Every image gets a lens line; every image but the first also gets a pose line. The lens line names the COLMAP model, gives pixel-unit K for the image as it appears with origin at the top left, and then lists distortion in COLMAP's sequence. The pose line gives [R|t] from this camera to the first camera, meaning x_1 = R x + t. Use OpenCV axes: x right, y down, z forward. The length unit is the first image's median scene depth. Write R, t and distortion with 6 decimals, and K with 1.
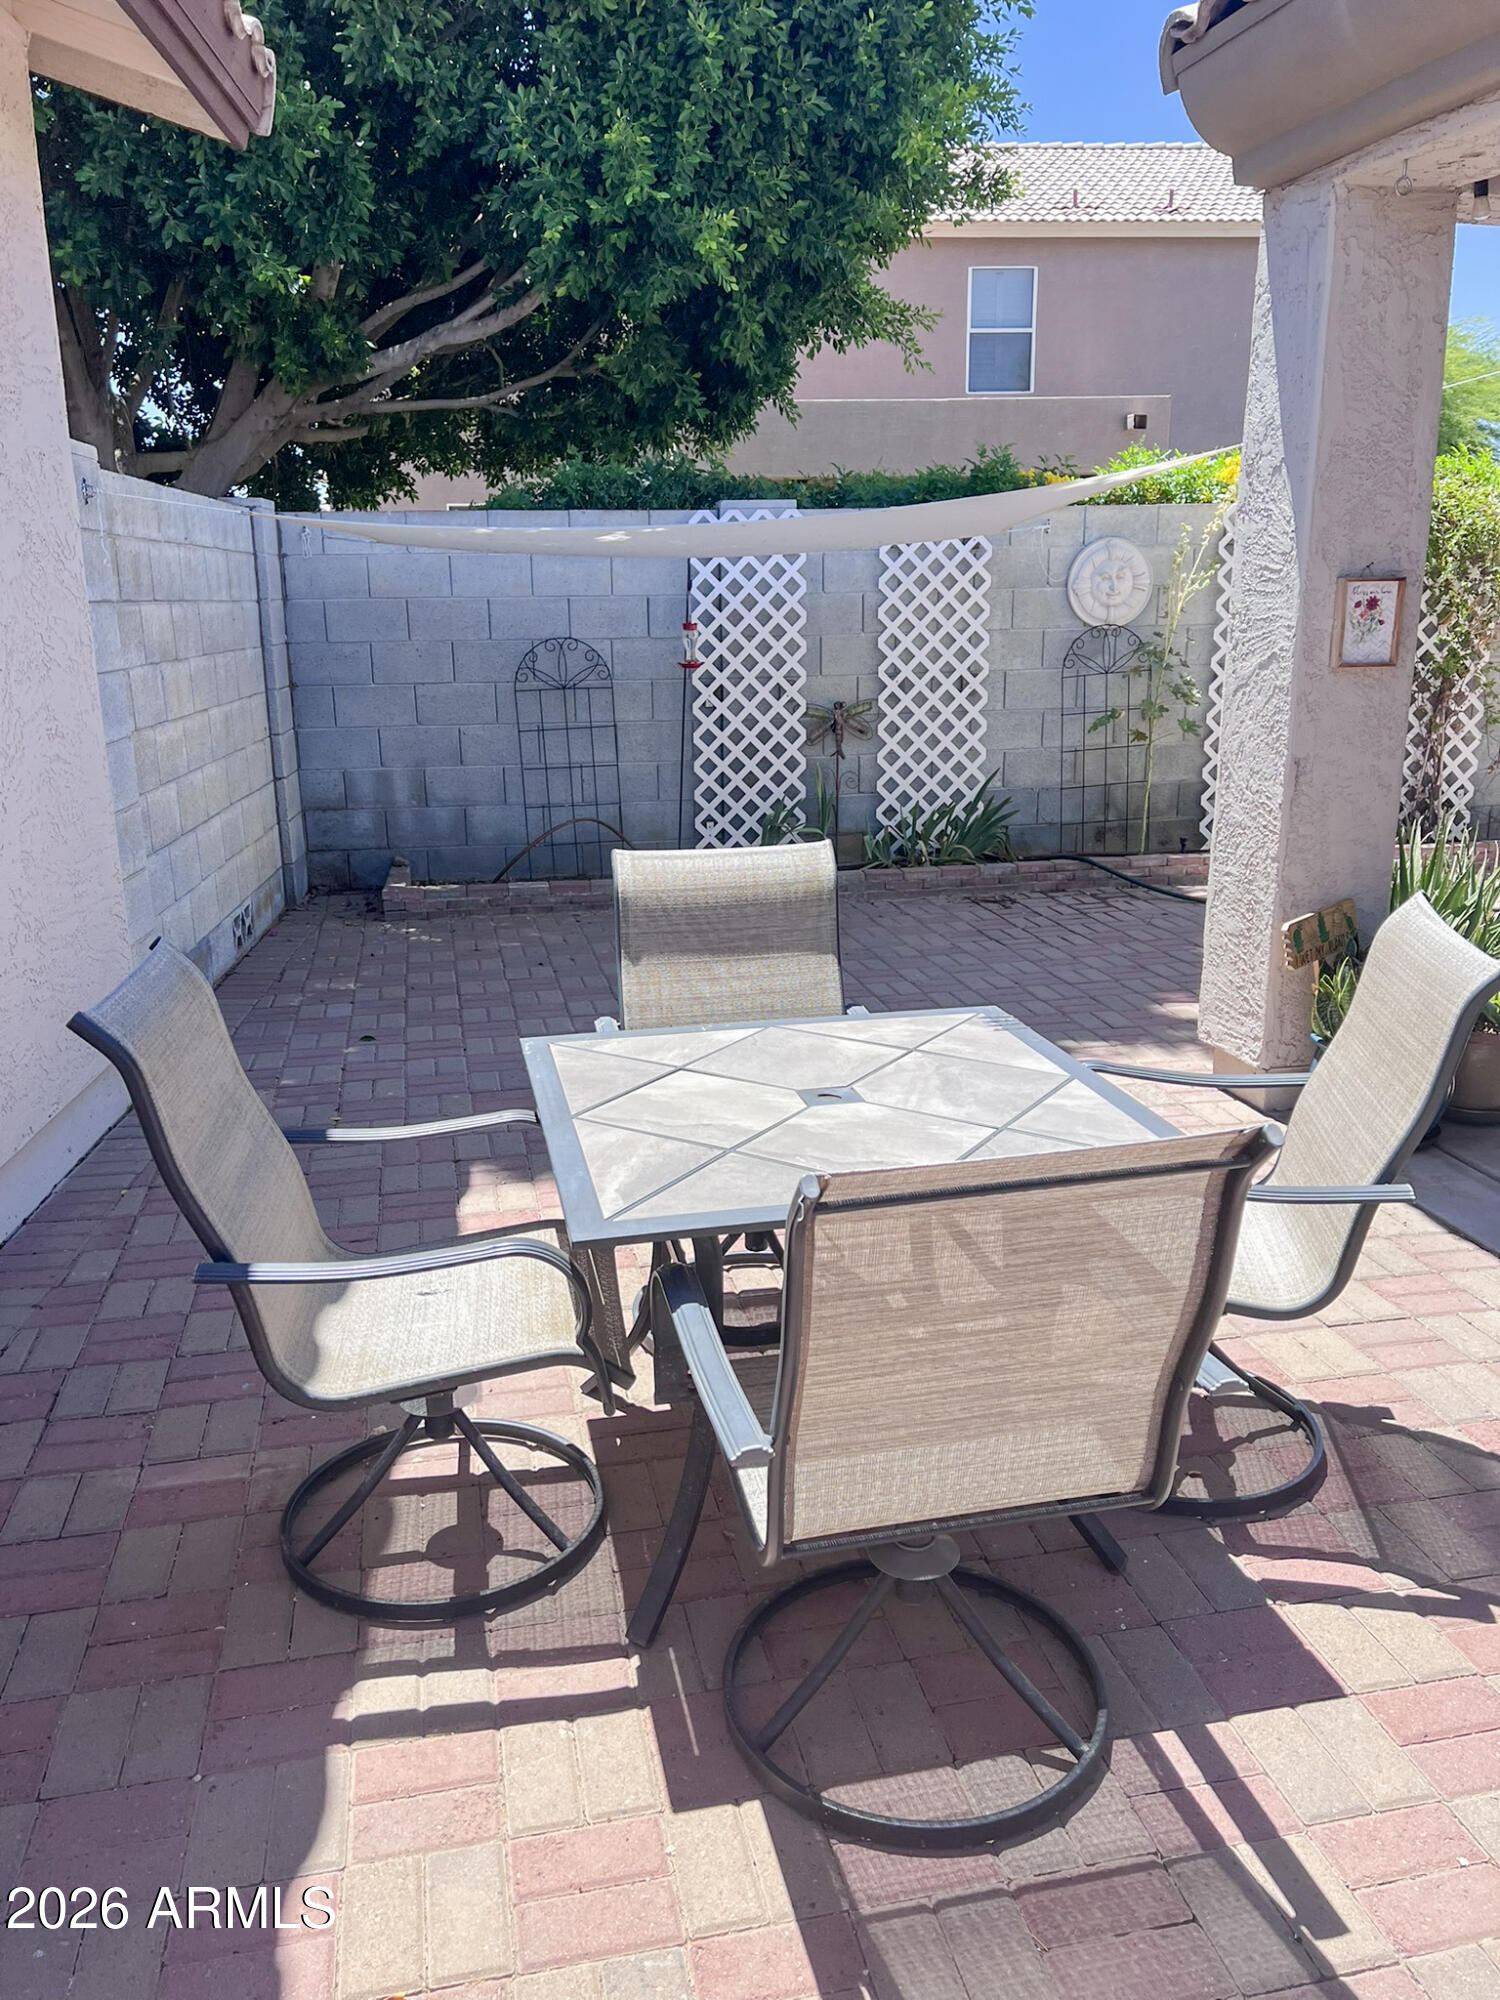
lens RADIAL K [[1491.0, 0, 750.0], [0, 1491.0, 1000.0], [0, 0, 1]] dist [0.189444, -0.387013]
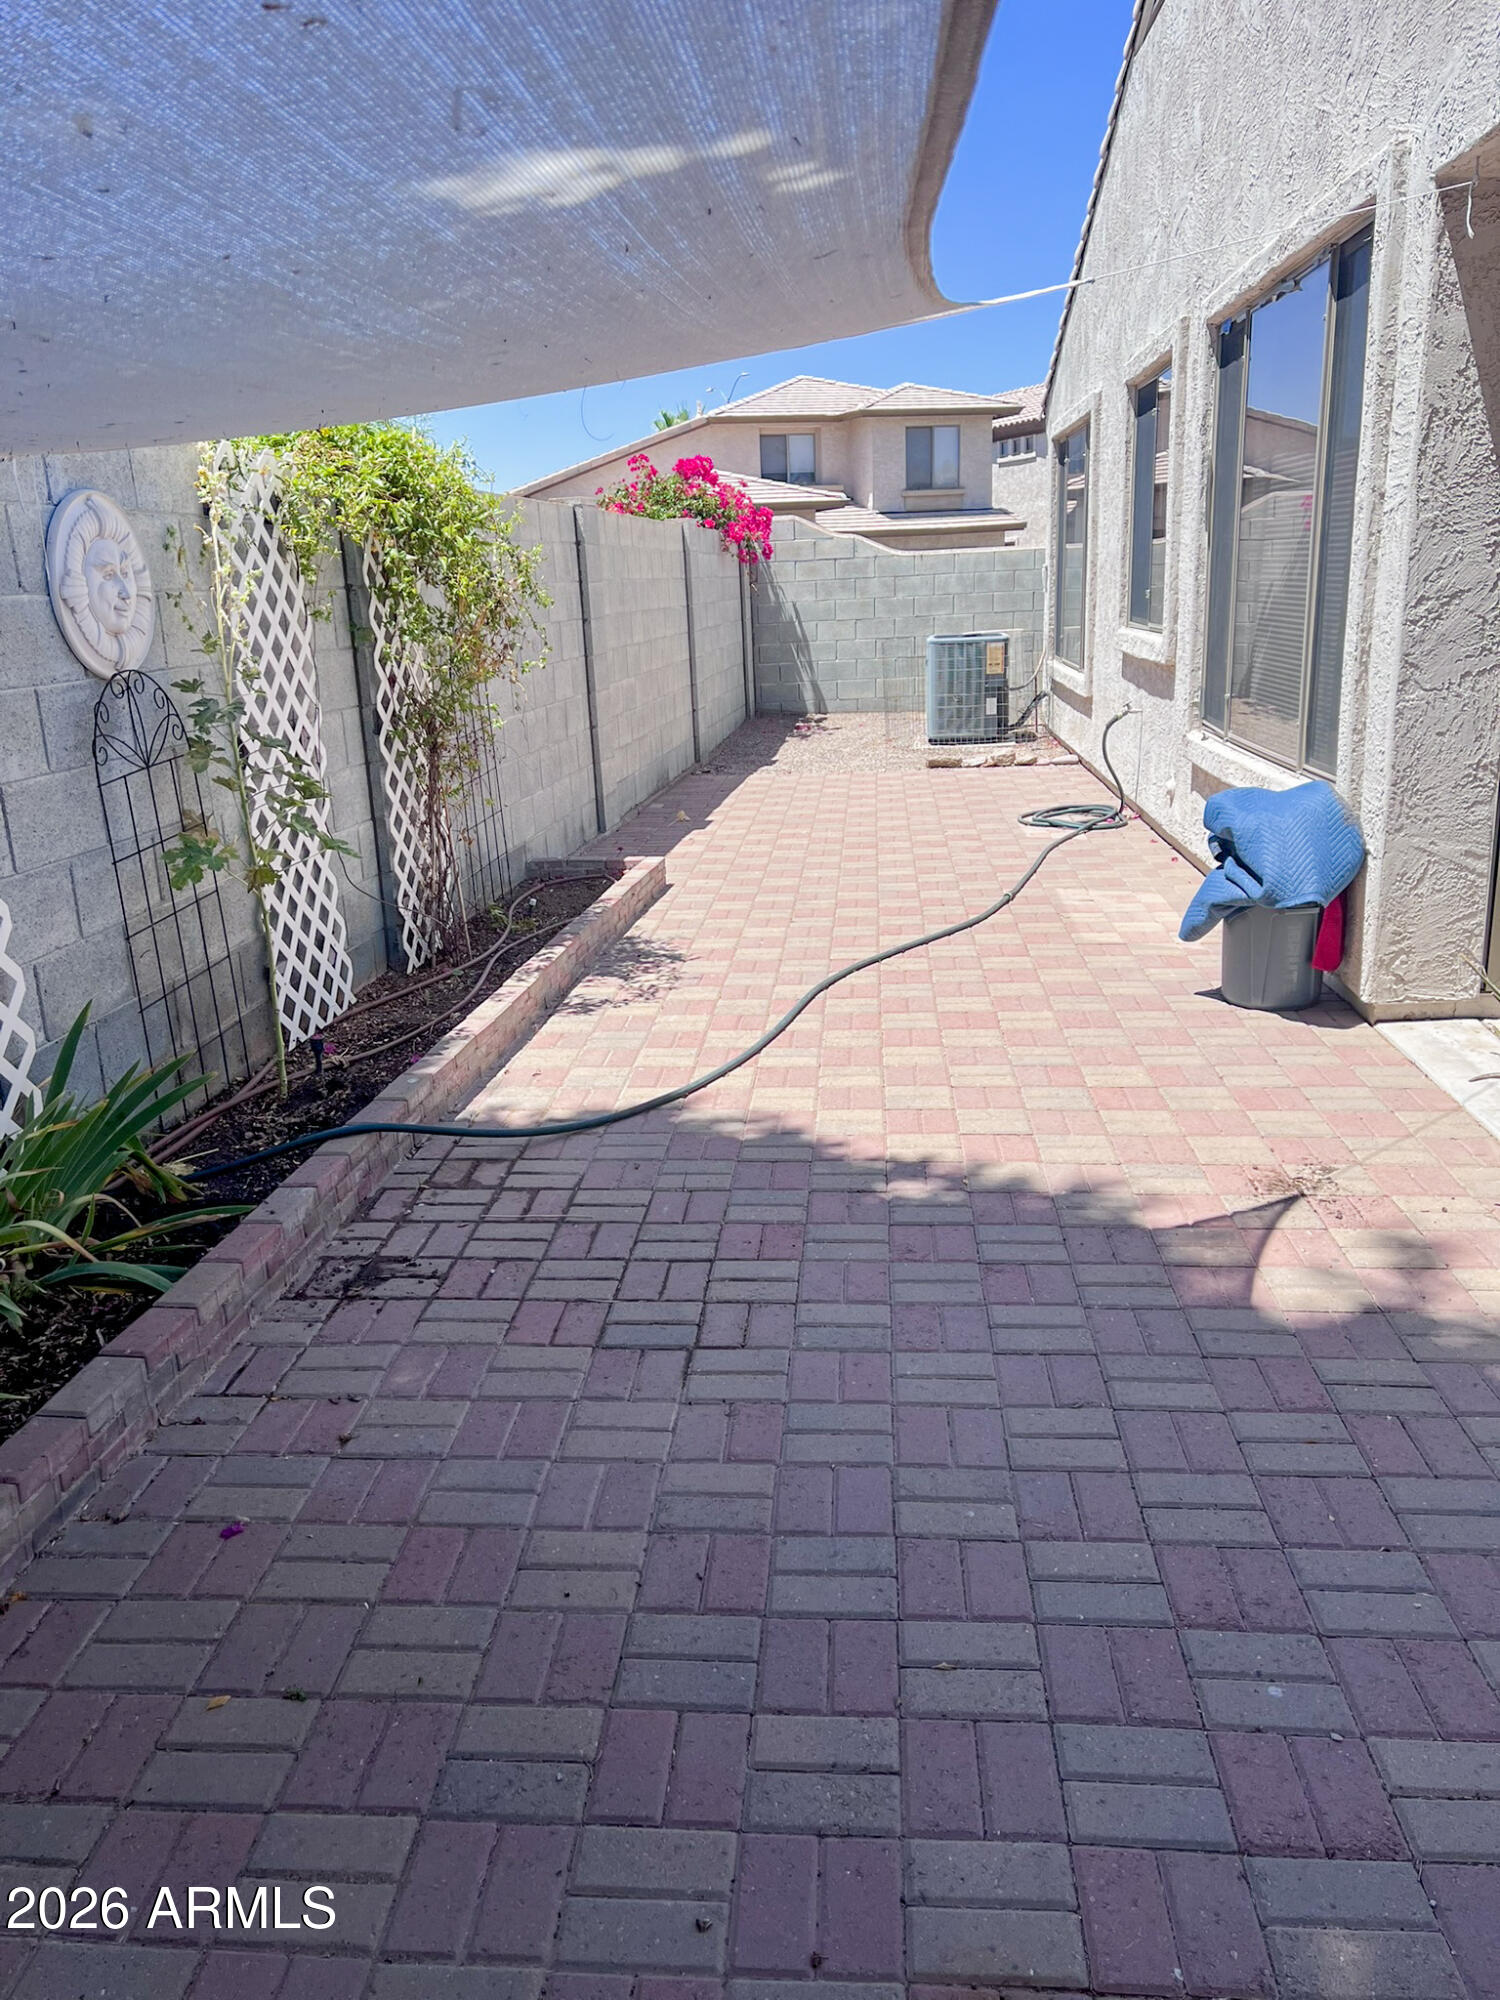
lens RADIAL K [[1491.0, 0, 750.0], [0, 1491.0, 1000.0], [0, 0, 1]] dist [0.189444, -0.387013]
pose [[0.290919, -0.254668, 0.922231, -0.185512], [0.285390, 0.943139, 0.170415, -0.177811], [-0.913191, 0.213618, 0.347057, 0.685568]]
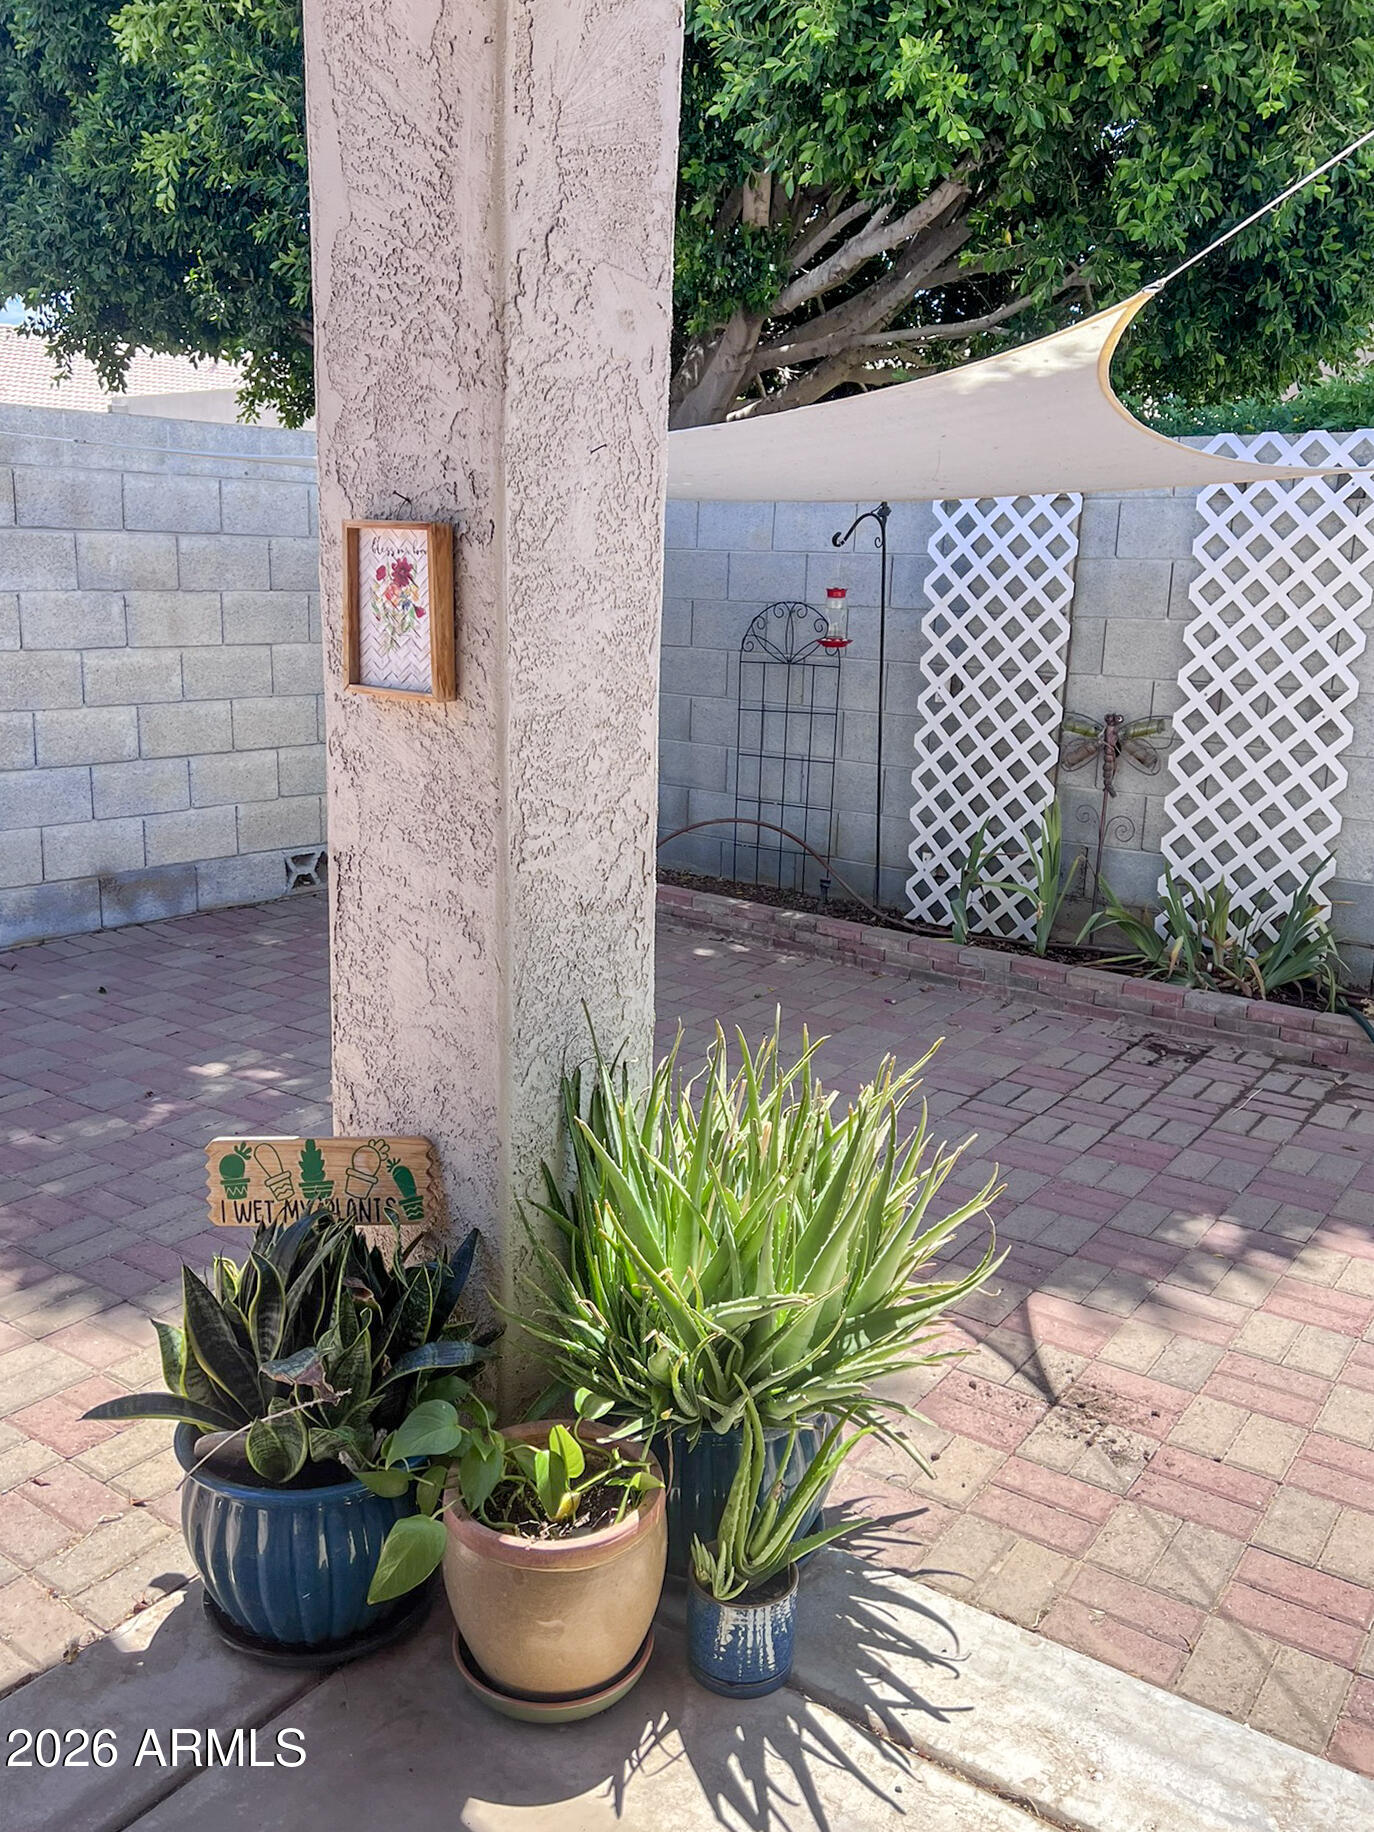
lens RADIAL K [[1550.5, 0, 687.0], [0, 1550.5, 916.0], [0, 0, 1]] dist [0.060879, -0.007906]
pose [[0.678282, 0.198991, -0.707345, 0.451271], [-0.227566, 0.972192, 0.055282, -0.104977], [0.698676, 0.123471, 0.704704, 0.377097]]
